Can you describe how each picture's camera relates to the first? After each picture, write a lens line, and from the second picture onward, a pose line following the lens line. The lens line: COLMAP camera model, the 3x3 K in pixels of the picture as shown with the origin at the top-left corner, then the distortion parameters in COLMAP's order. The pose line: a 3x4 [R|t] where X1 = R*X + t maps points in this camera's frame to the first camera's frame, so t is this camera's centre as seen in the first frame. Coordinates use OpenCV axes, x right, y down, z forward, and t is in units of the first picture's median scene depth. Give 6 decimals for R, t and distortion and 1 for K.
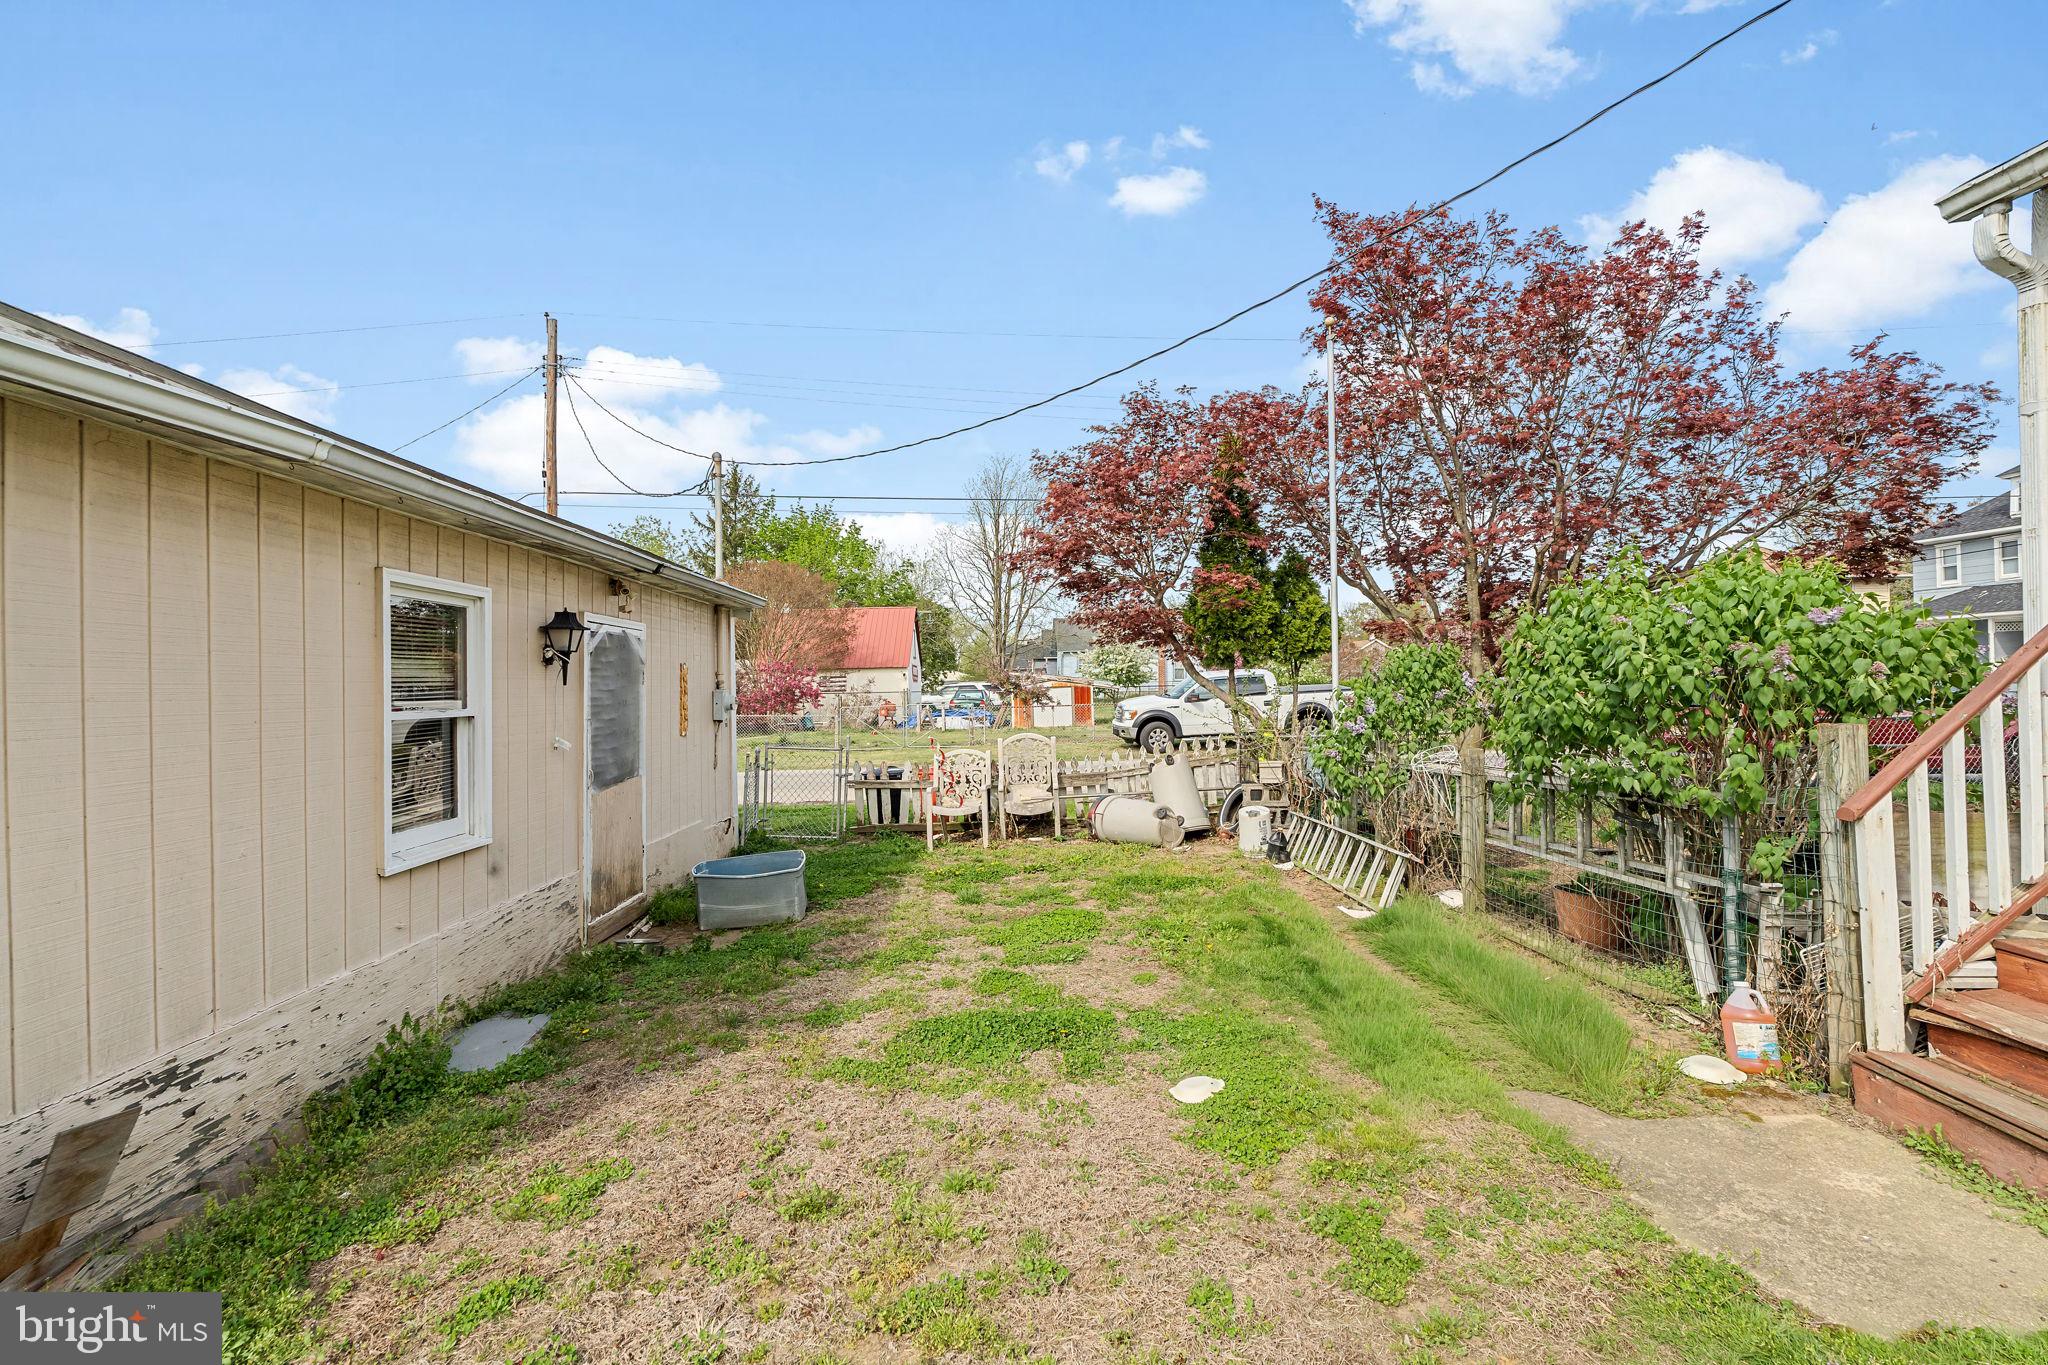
lens RADIAL K [[909.9, 0, 1033.0], [0, 909.9, 680.0], [0, 0, 1]] dist [-0.002197, 0.001329]
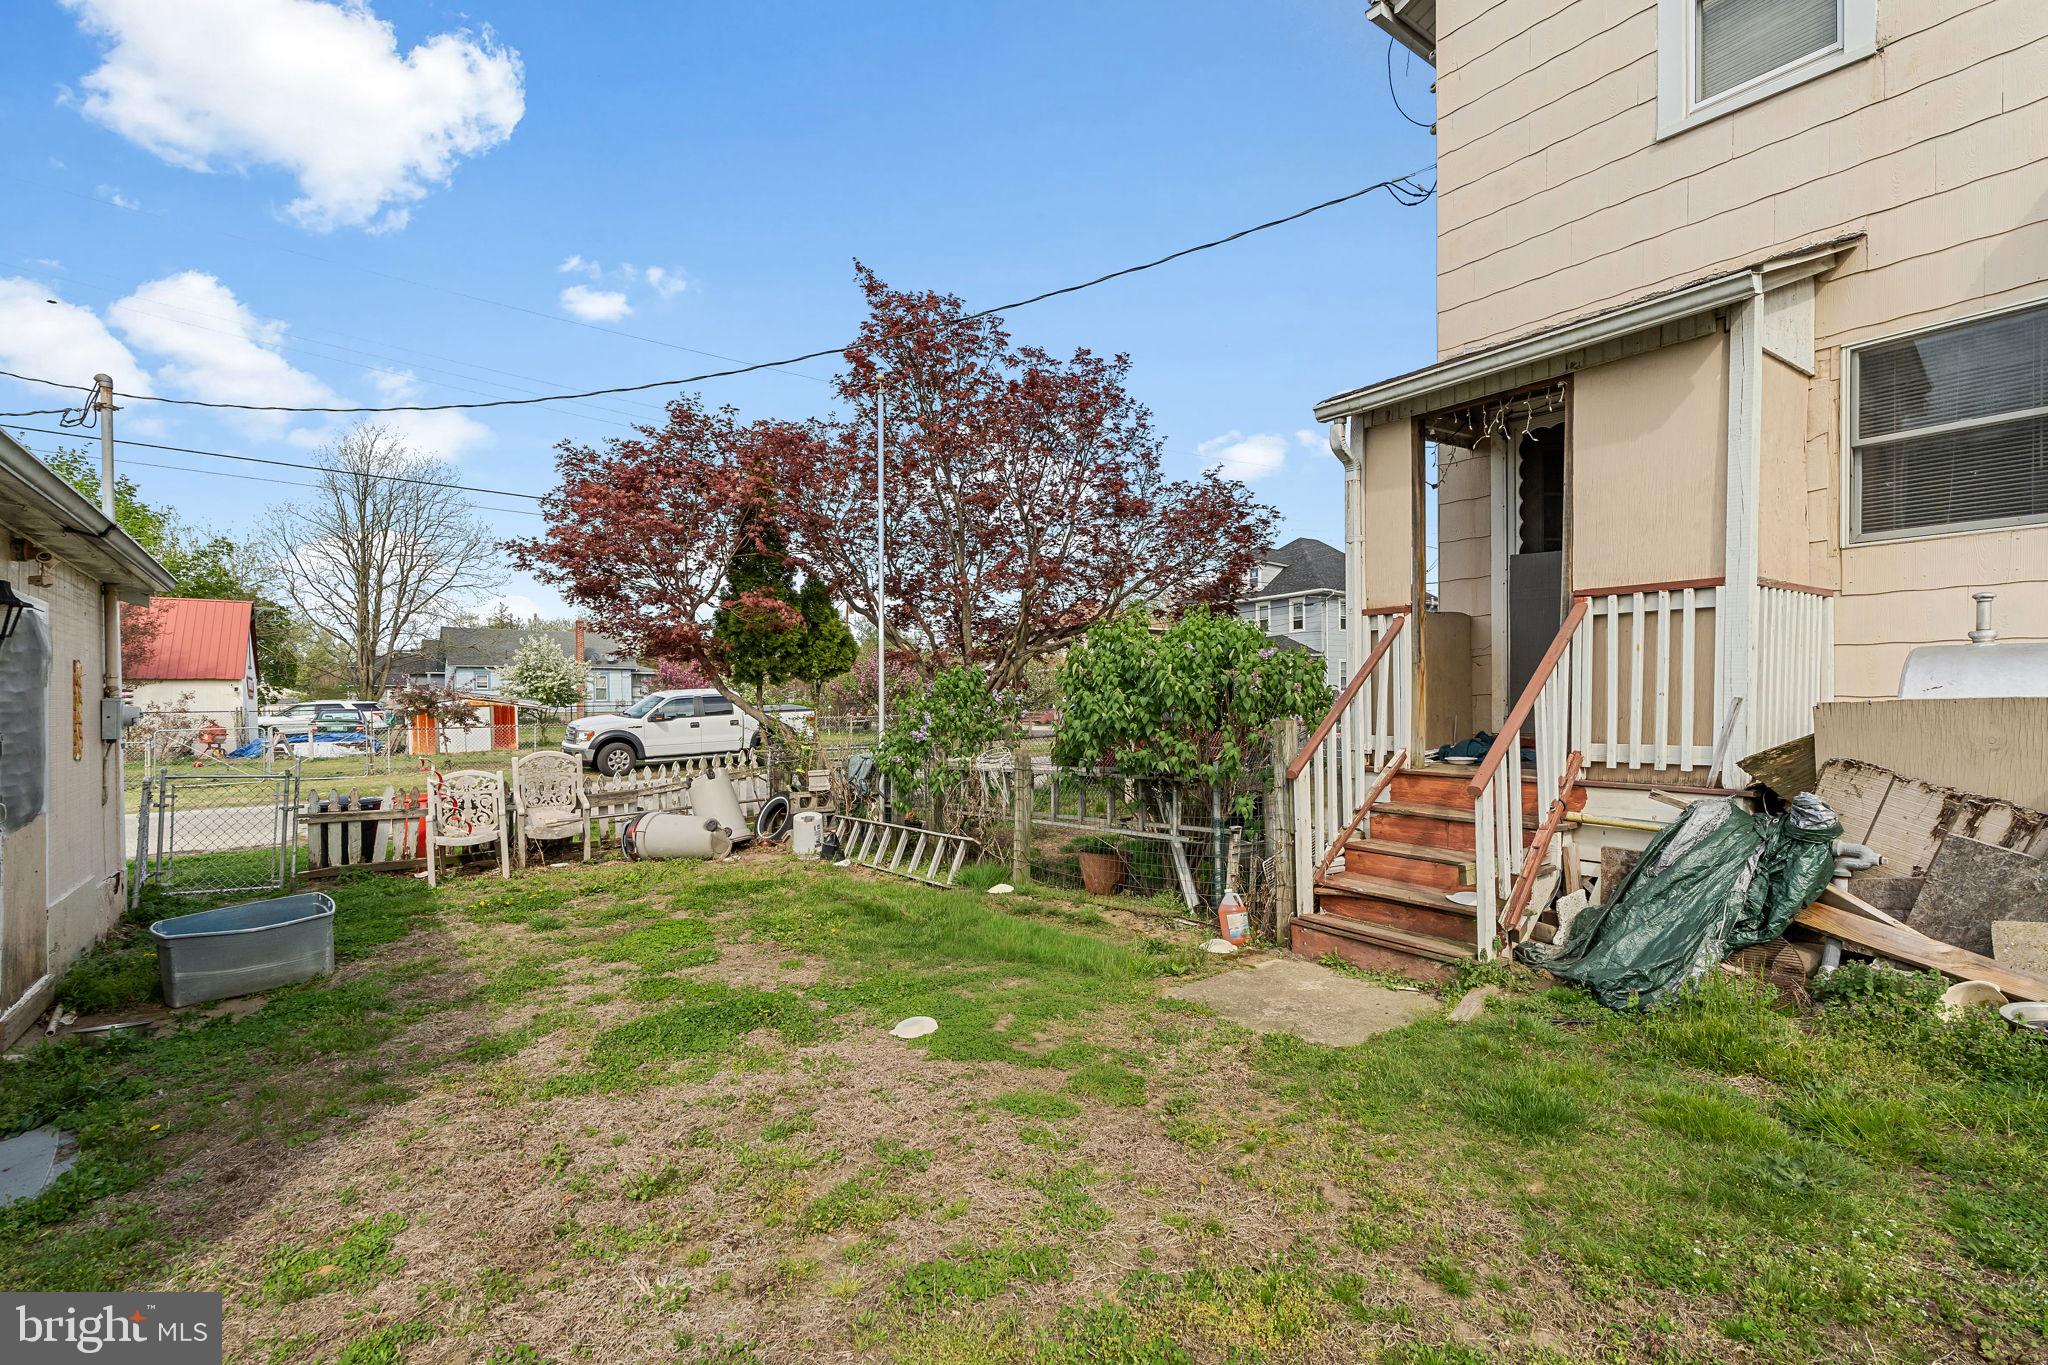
lens RADIAL K [[912.1, 0, 1013.9], [0, 912.1, 706.7], [0, 0, 1]] dist [-0.011397, 0.008282]
pose [[0.825658, 0.005155, 0.564148, -0.166842], [-0.008001, 0.999965, 0.002572, 0.009142], [-0.564115, -0.006638, 0.825670, -0.029378]]
